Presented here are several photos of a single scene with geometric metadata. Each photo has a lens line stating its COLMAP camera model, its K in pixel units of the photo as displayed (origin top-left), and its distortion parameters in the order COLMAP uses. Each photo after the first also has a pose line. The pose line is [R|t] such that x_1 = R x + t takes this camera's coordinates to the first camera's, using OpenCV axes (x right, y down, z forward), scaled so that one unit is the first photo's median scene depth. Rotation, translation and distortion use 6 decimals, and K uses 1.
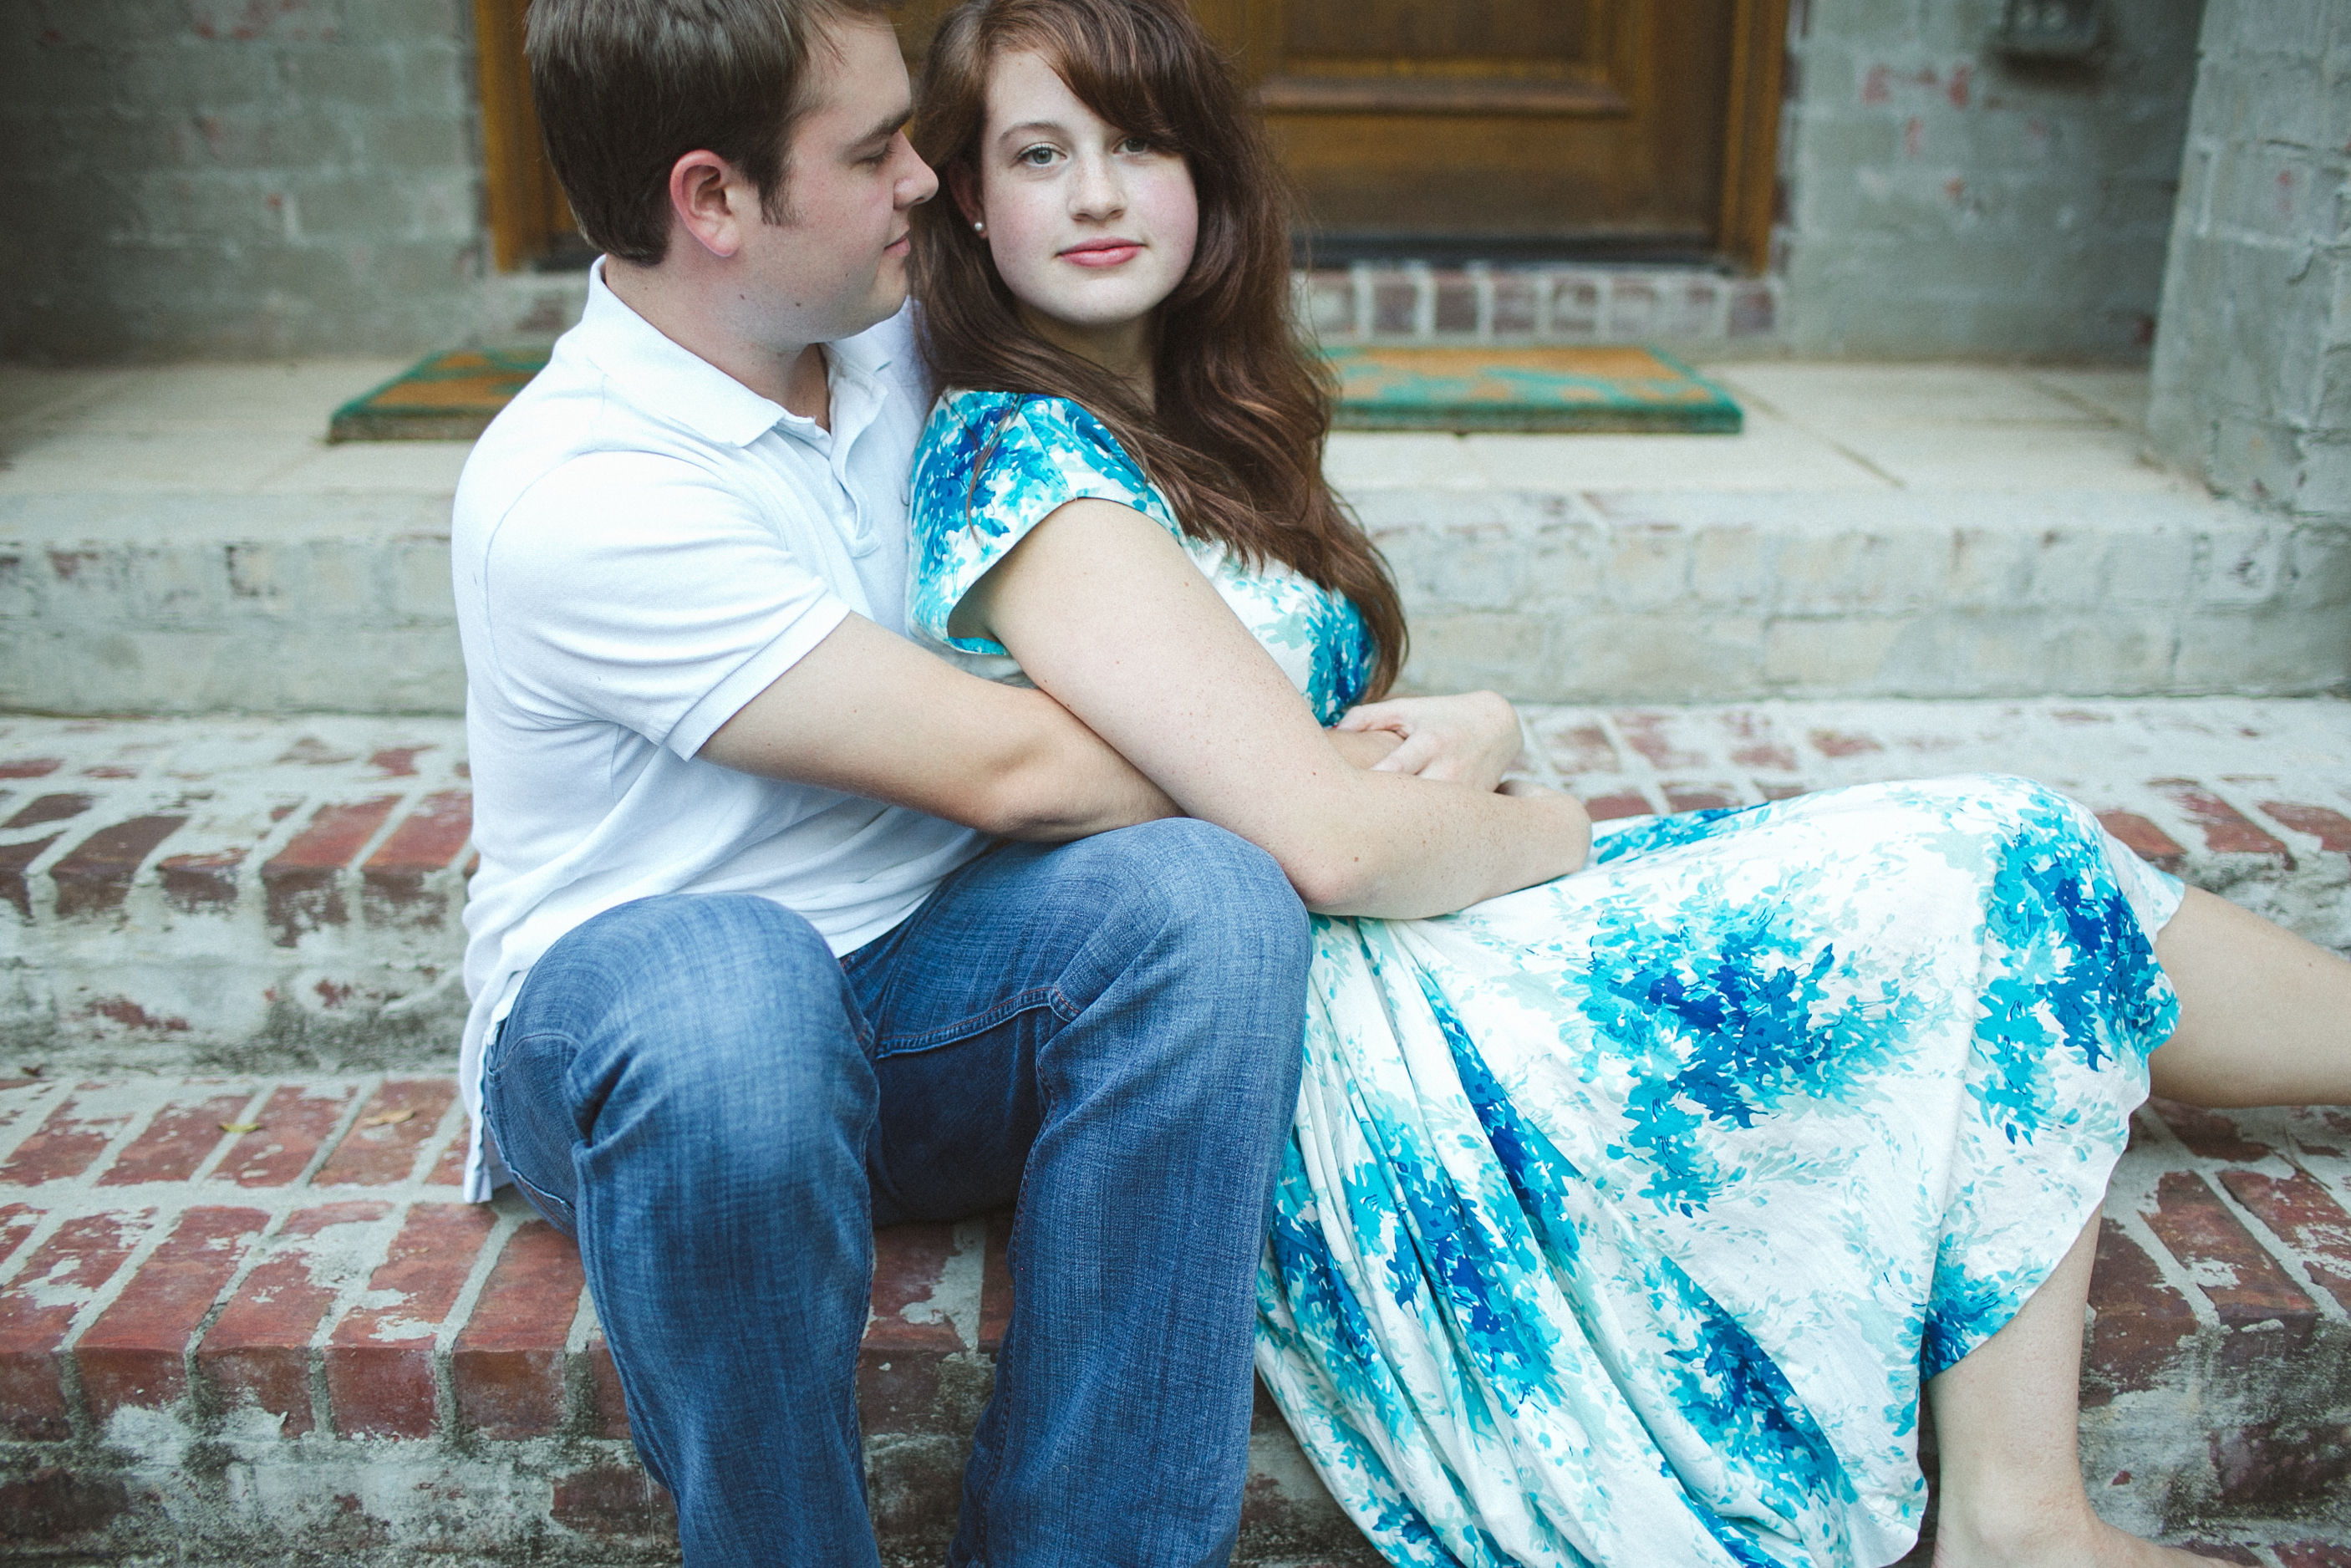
lens RADIAL K [[2587.2, 0, 1198.7], [0, 2587.2, 985.7], [0, 0, 1]] dist [-0.040720, 0.000000]
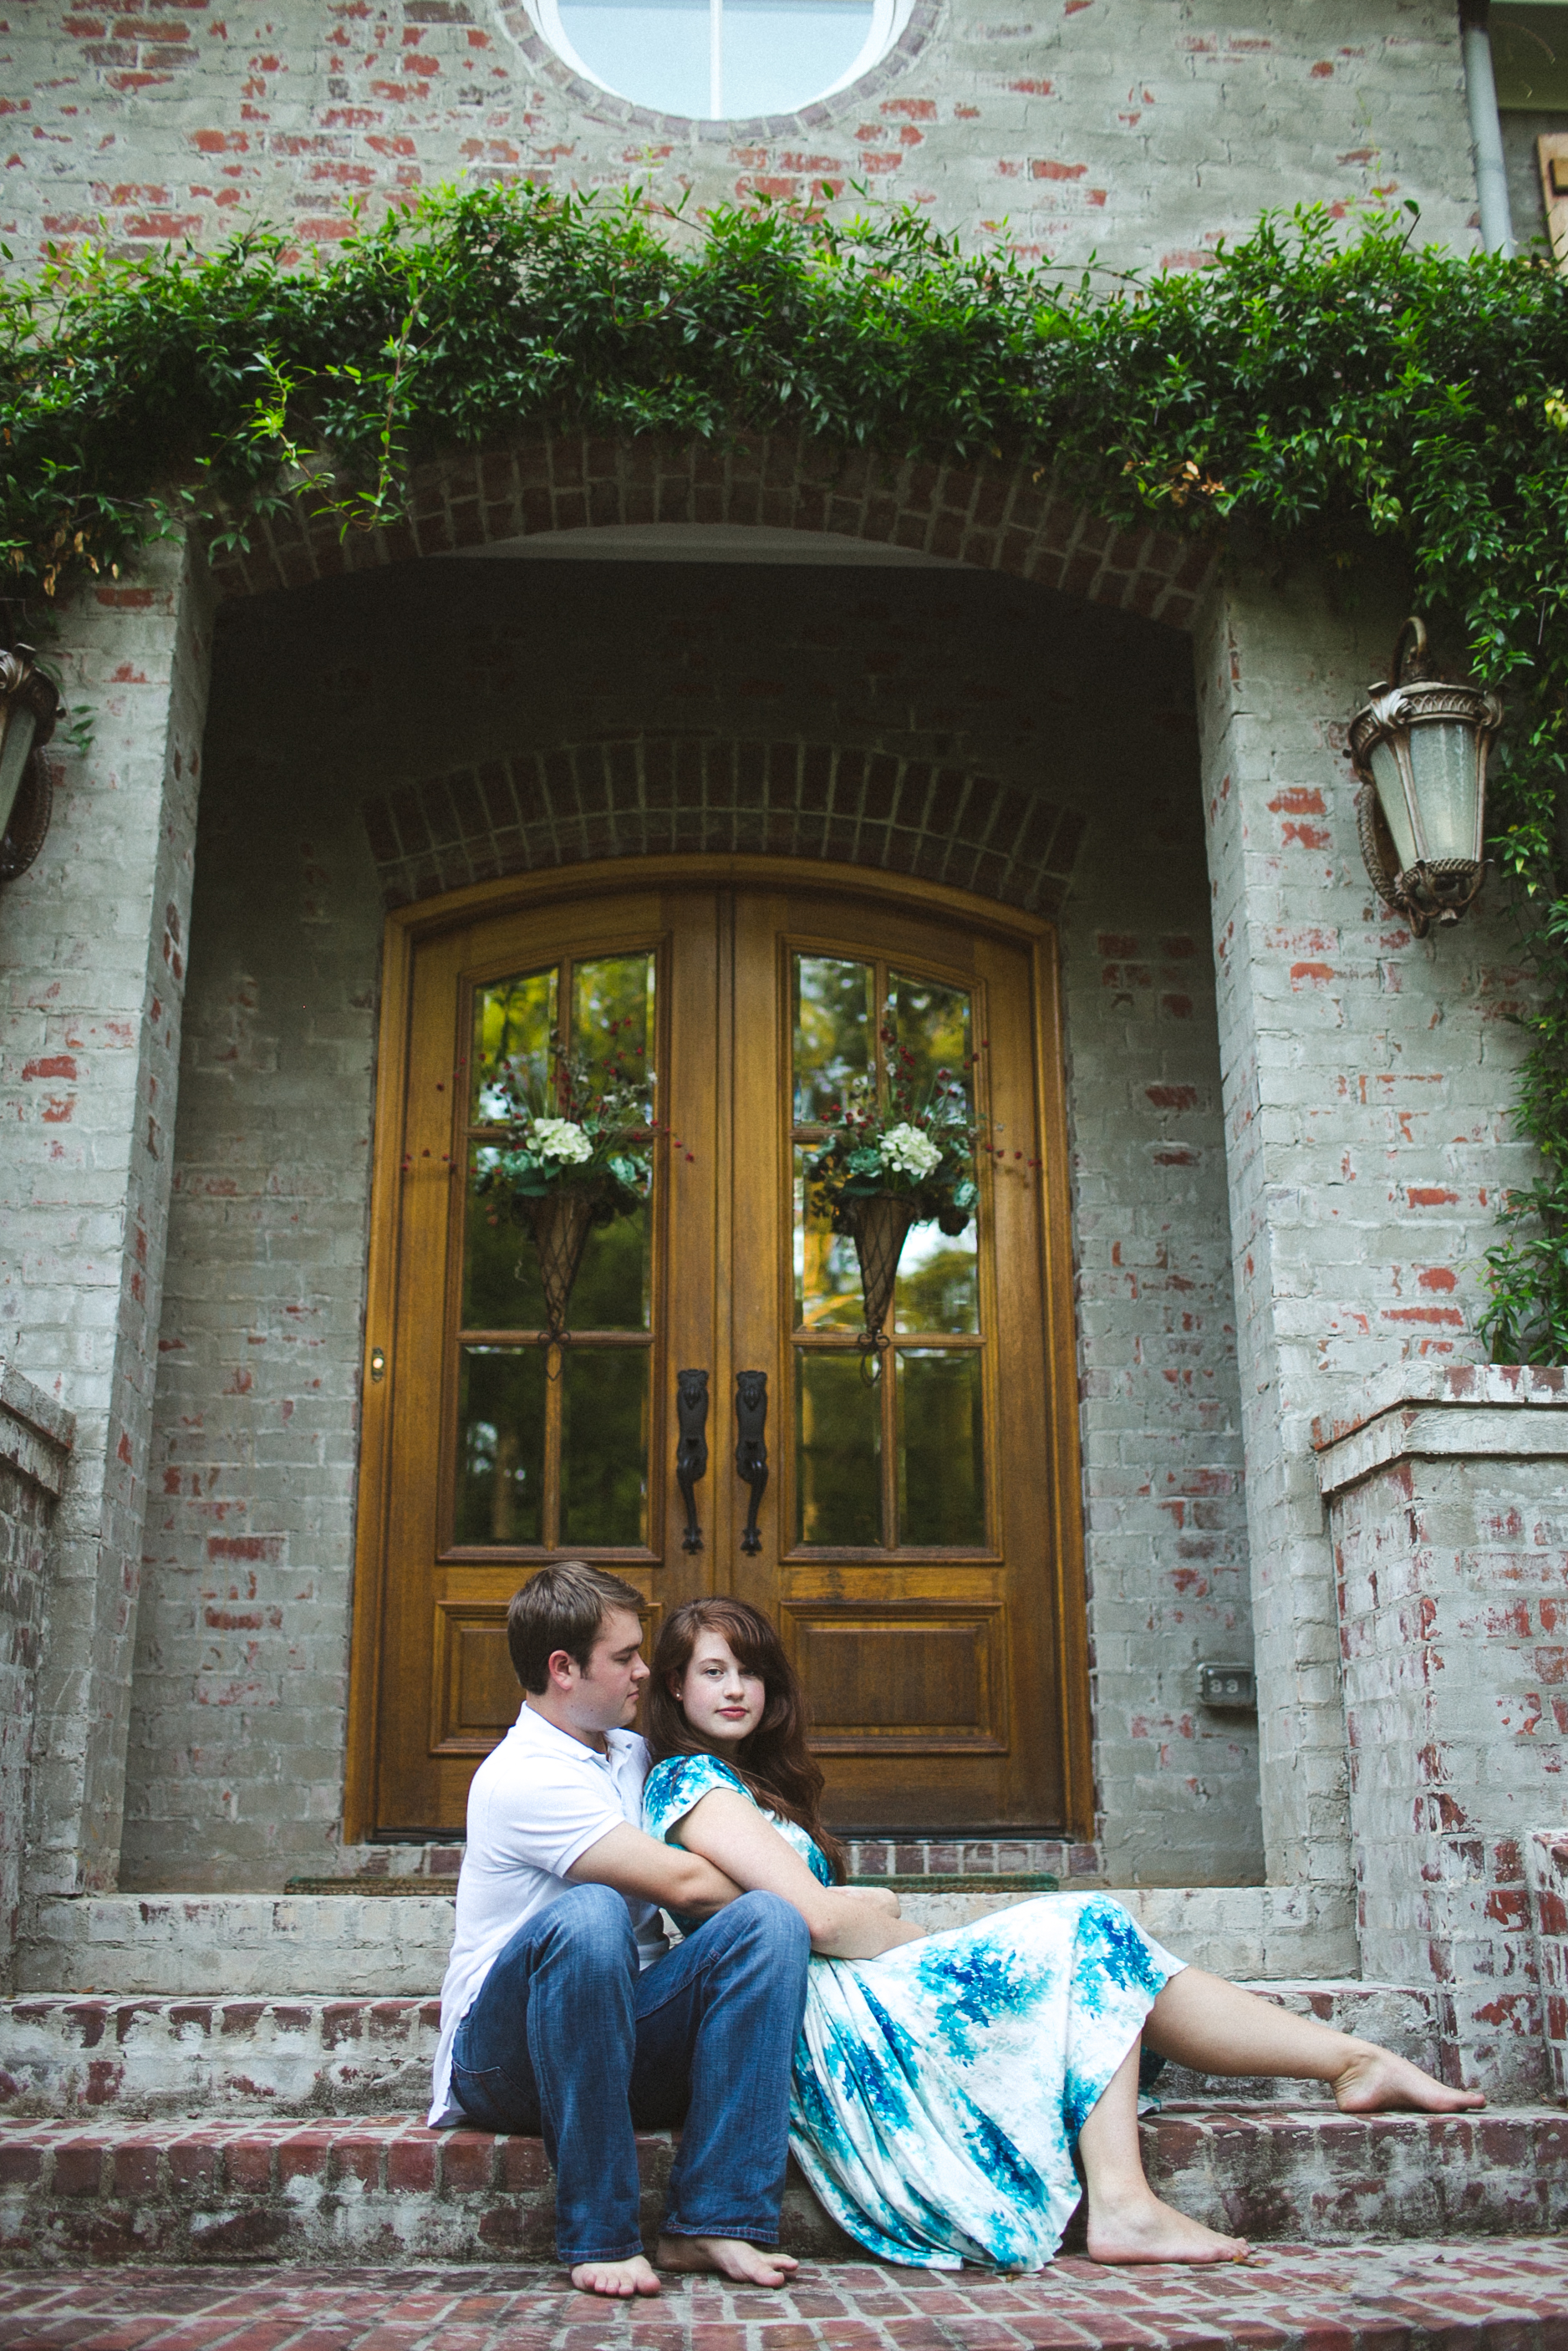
lens RADIAL K [[2587.2, 0, 788.5], [0, 2587.2, 1173.1], [0, 0, 1]] dist [-0.040720, 0.000000]
pose [[0.999818, -0.005471, 0.018261, -0.016067], [0.015109, 0.811509, -0.584144, 0.770479], [-0.011623, 0.584314, 0.811445, -1.366364]]
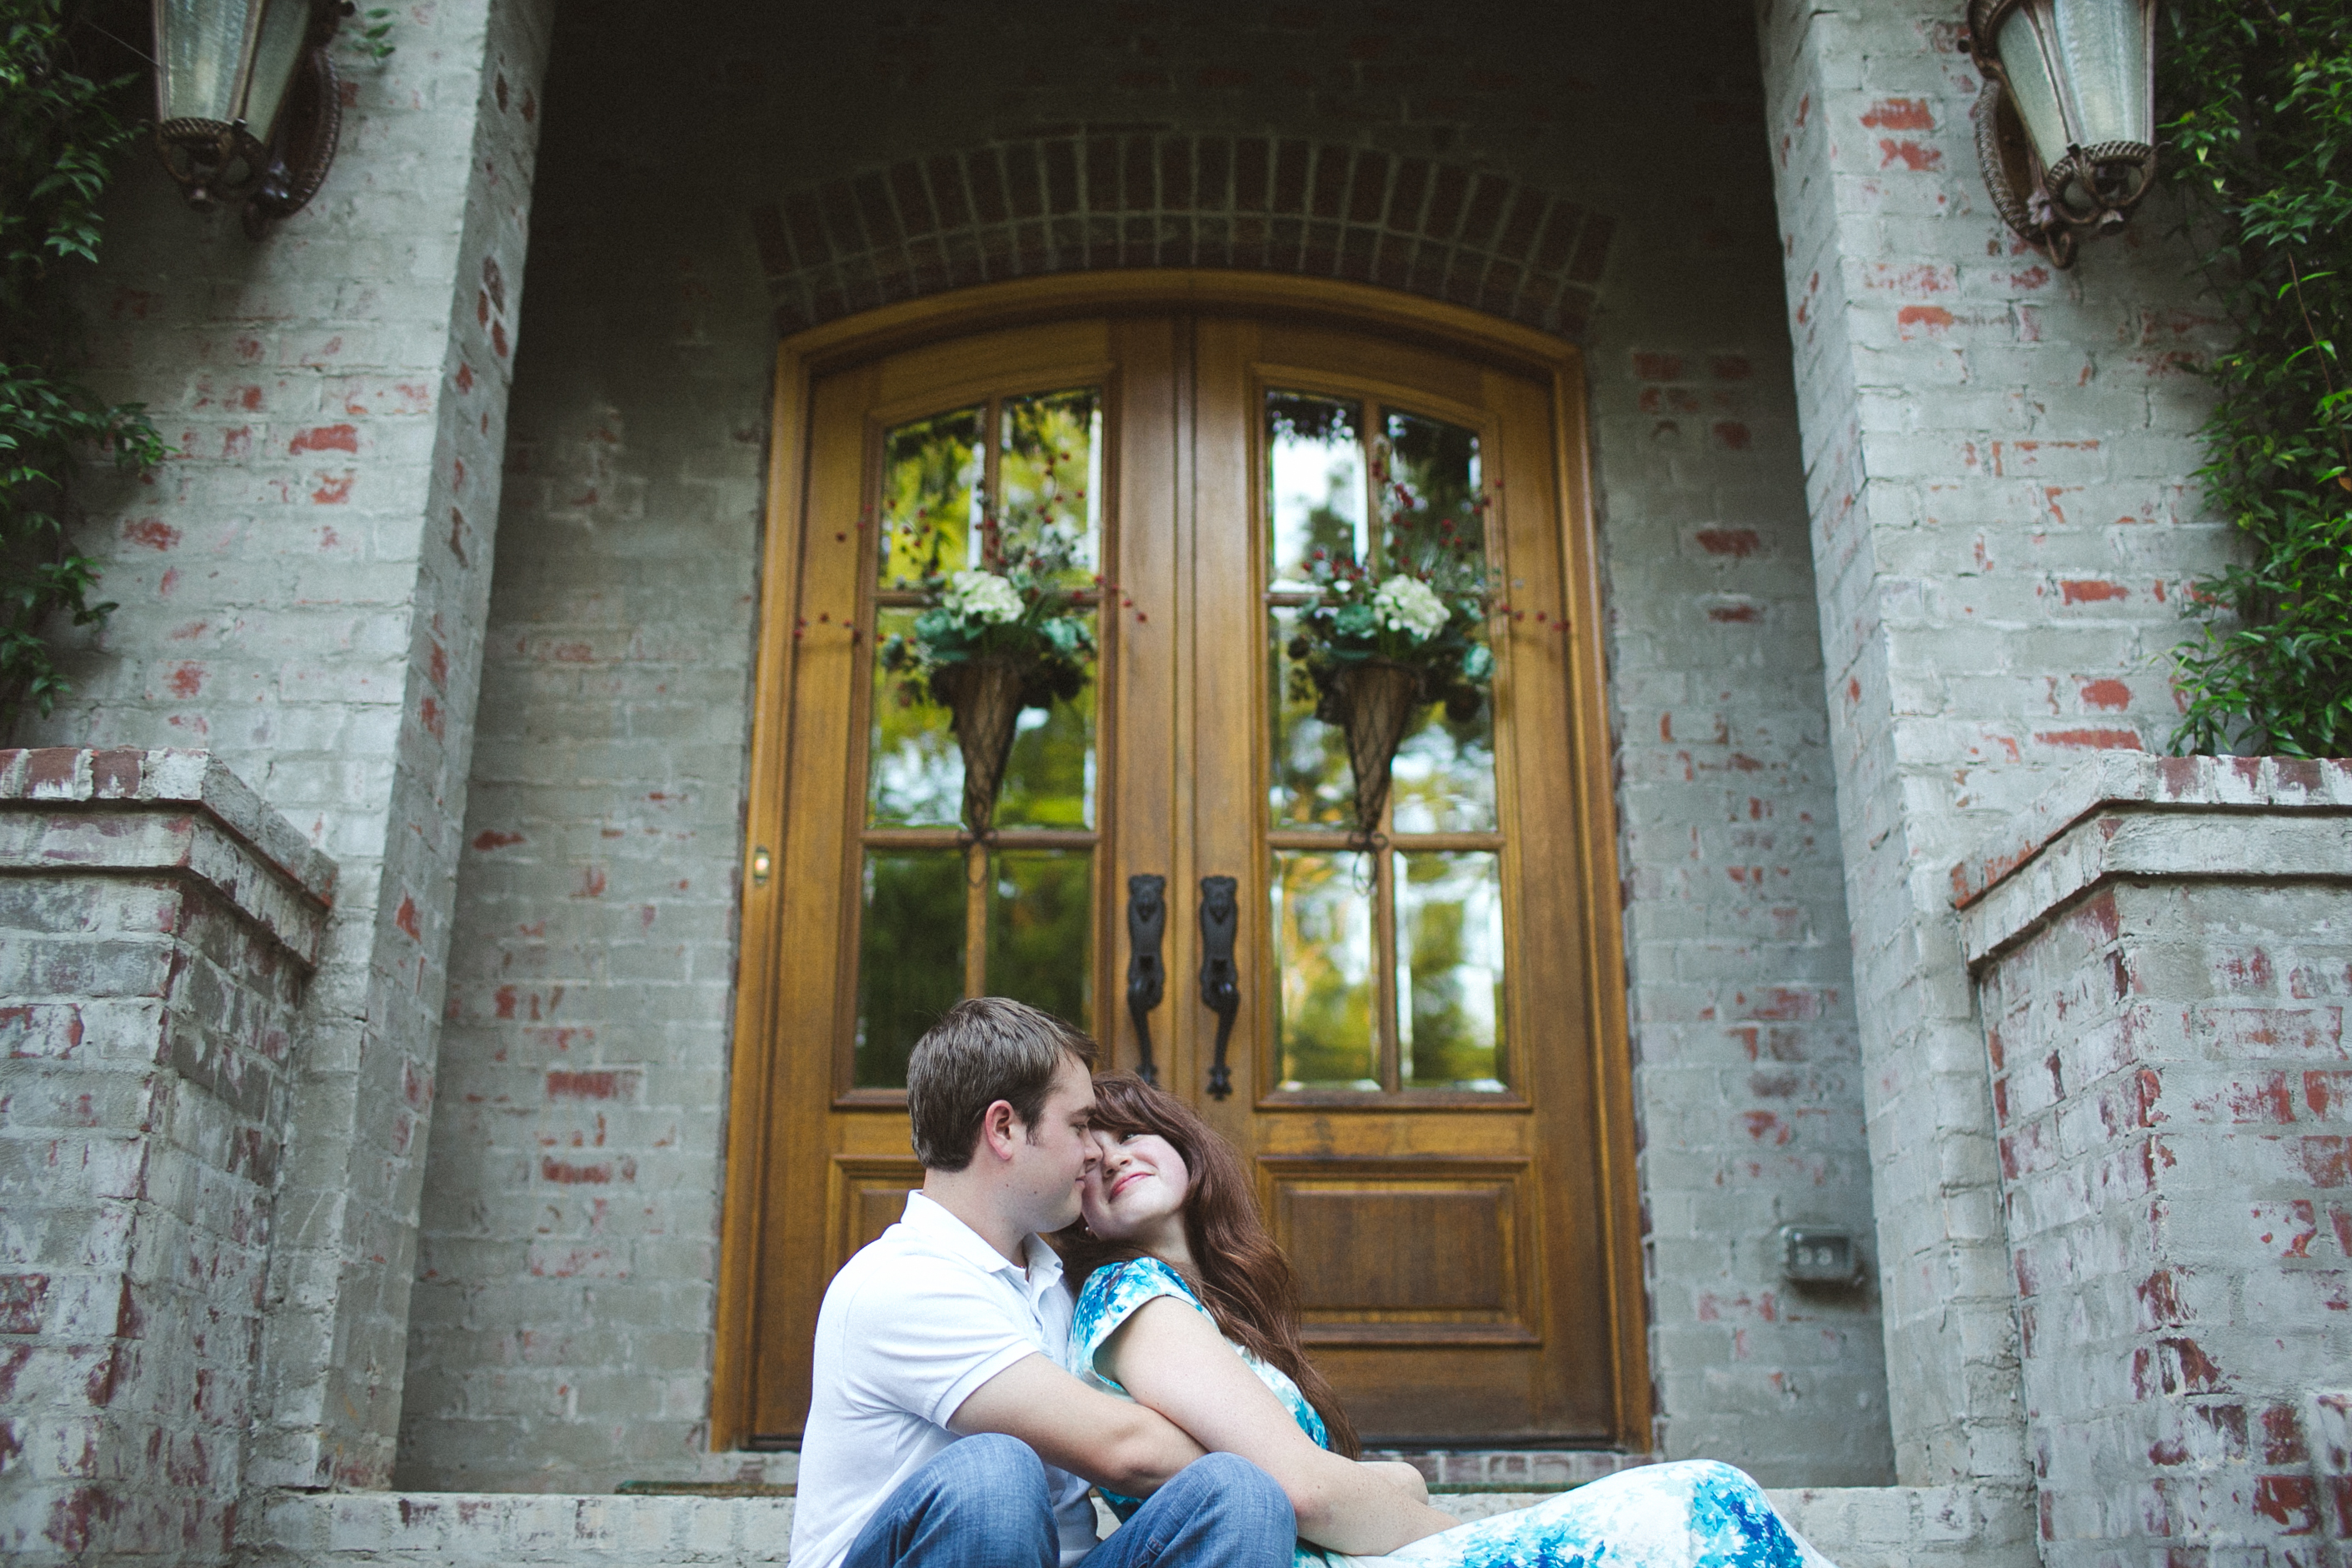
lens RADIAL K [[2588.2, 0, 1167.3], [0, 2588.2, 725.9], [0, 0, 1]] dist [-0.040720, 0.000000]
pose [[0.999769, -0.012644, -0.017363, -0.007532], [-0.001008, 0.779881, -0.625926, 0.584898], [0.021456, 0.625800, 0.779689, -0.628687]]
